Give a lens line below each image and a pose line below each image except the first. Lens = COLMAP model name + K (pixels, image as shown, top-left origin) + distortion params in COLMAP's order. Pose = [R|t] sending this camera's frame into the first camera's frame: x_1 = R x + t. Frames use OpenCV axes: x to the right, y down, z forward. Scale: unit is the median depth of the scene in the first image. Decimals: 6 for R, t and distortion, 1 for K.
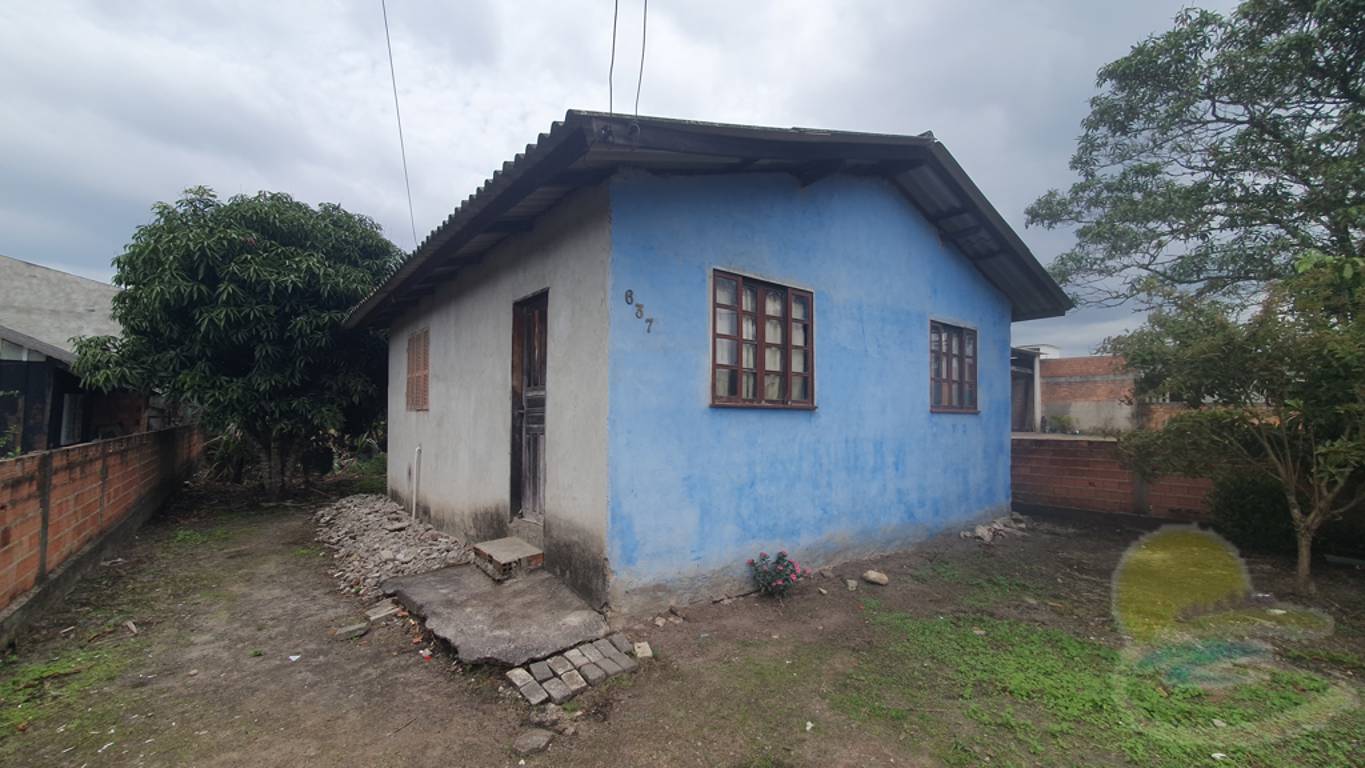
lens RADIAL K [[539.8, 0, 690.2], [0, 539.8, 390.0], [0, 0, 1]] dist [0.009013, -0.000635]
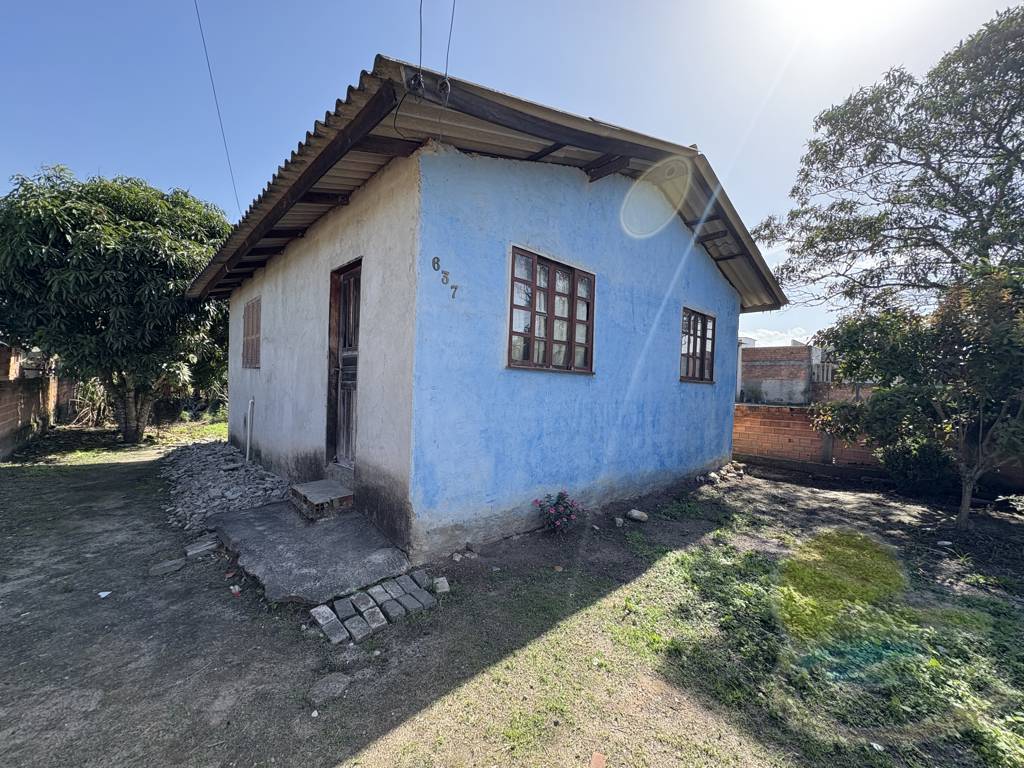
lens RADIAL K [[407.9, 0, 512.6], [0, 407.9, 383.9], [0, 0, 1]] dist [0.001275, -0.000134]
pose [[0.996788, 0.028164, 0.074975, -0.011670], [-0.031802, 0.998351, 0.047783, 0.018832], [-0.073506, -0.050014, 0.996040, 0.129081]]
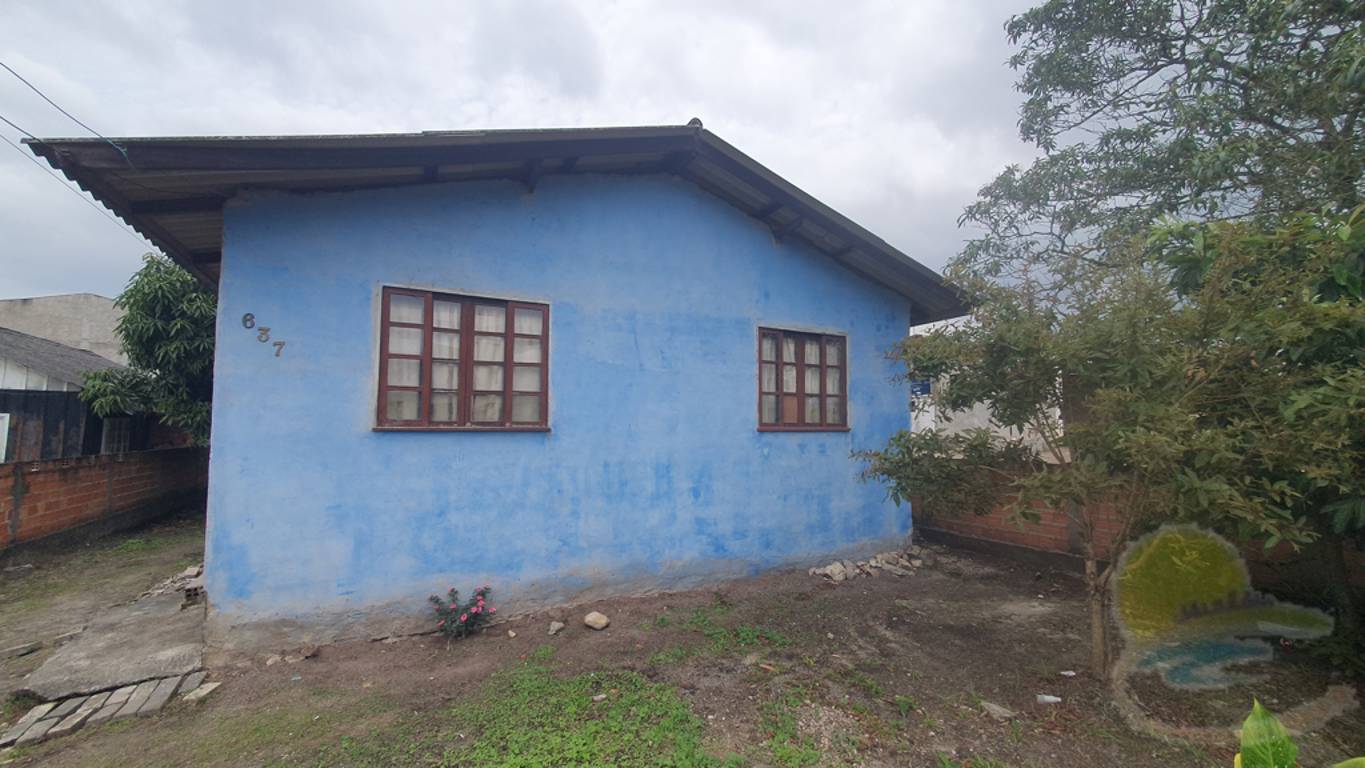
lens RADIAL K [[539.8, 0, 689.3], [0, 539.8, 389.4], [0, 0, 1]] dist [0.009013, -0.000635]
pose [[0.982218, -0.021211, -0.186542, 0.669948], [0.016633, 0.999522, -0.026077, -0.007289], [0.187005, 0.022510, 0.982101, 0.148142]]
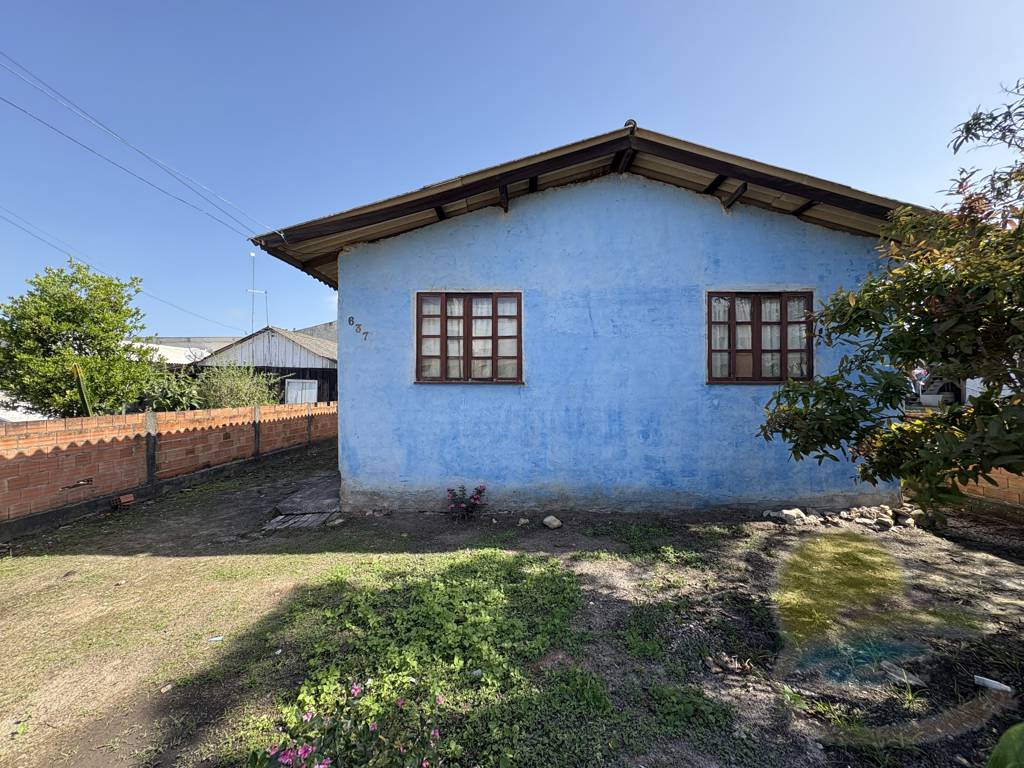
lens RADIAL K [[407.9, 0, 513.0], [0, 407.9, 383.9], [0, 0, 1]] dist [0.001275, -0.000134]
pose [[0.773373, -0.017949, -0.633697, 0.864213], [0.037213, 0.999161, 0.017114, 0.018378], [0.632858, -0.036817, 0.773392, 0.251010]]
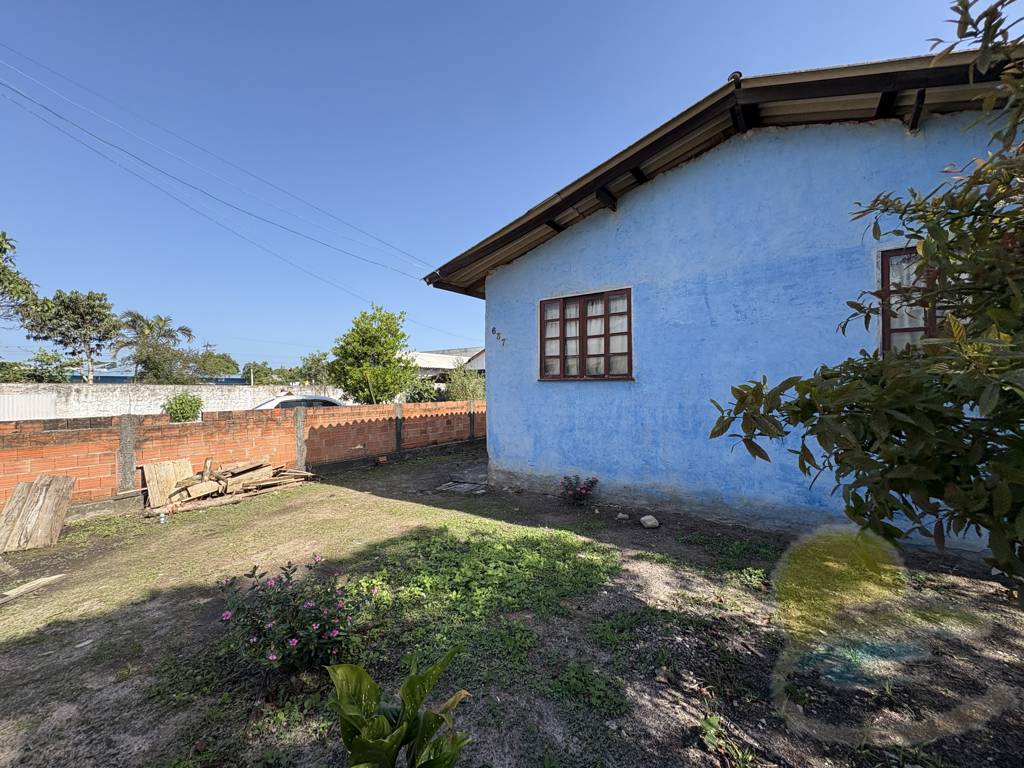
lens RADIAL K [[407.9, 0, 513.4], [0, 407.9, 384.7], [0, 0, 1]] dist [0.001275, -0.000134]
pose [[0.285641, -0.019093, -0.958147, 1.120440], [0.052431, 0.998615, -0.004269, 0.037425], [0.956901, -0.049017, 0.286246, 0.479895]]
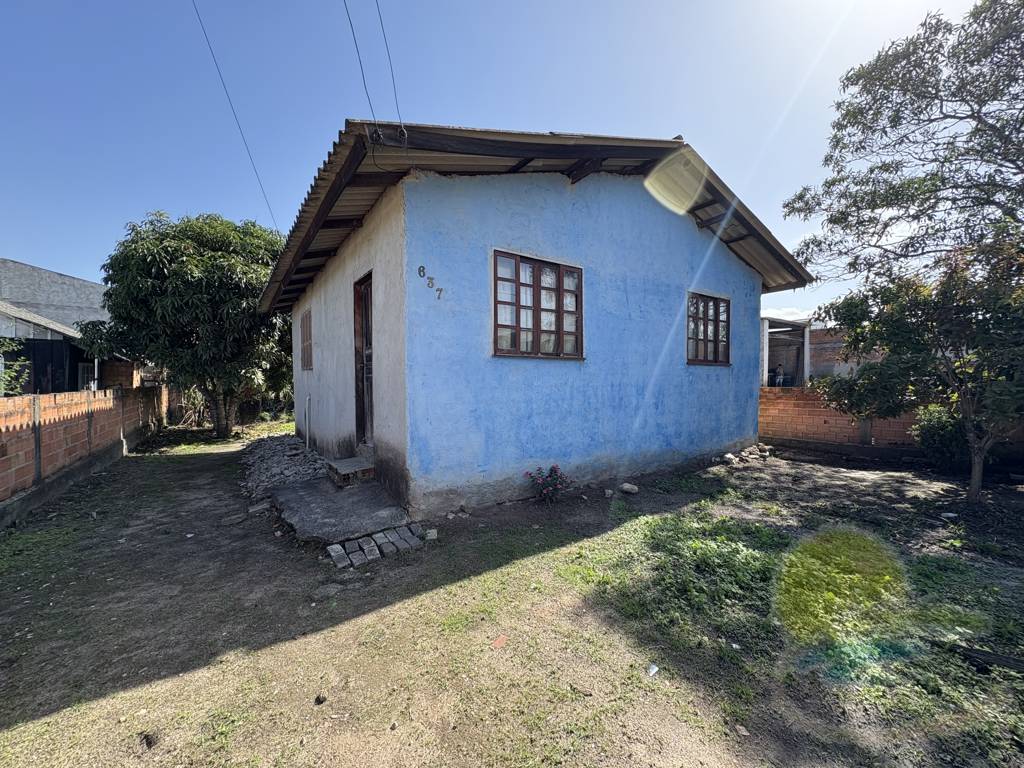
lens RADIAL K [[407.9, 0, 511.7], [0, 407.9, 384.1], [0, 0, 1]] dist [0.001275, -0.000134]
pose [[0.997401, -0.010274, -0.071310, 0.134317], [0.014386, 0.998248, 0.057389, 0.035608], [0.070595, -0.058266, 0.995802, 0.016246]]
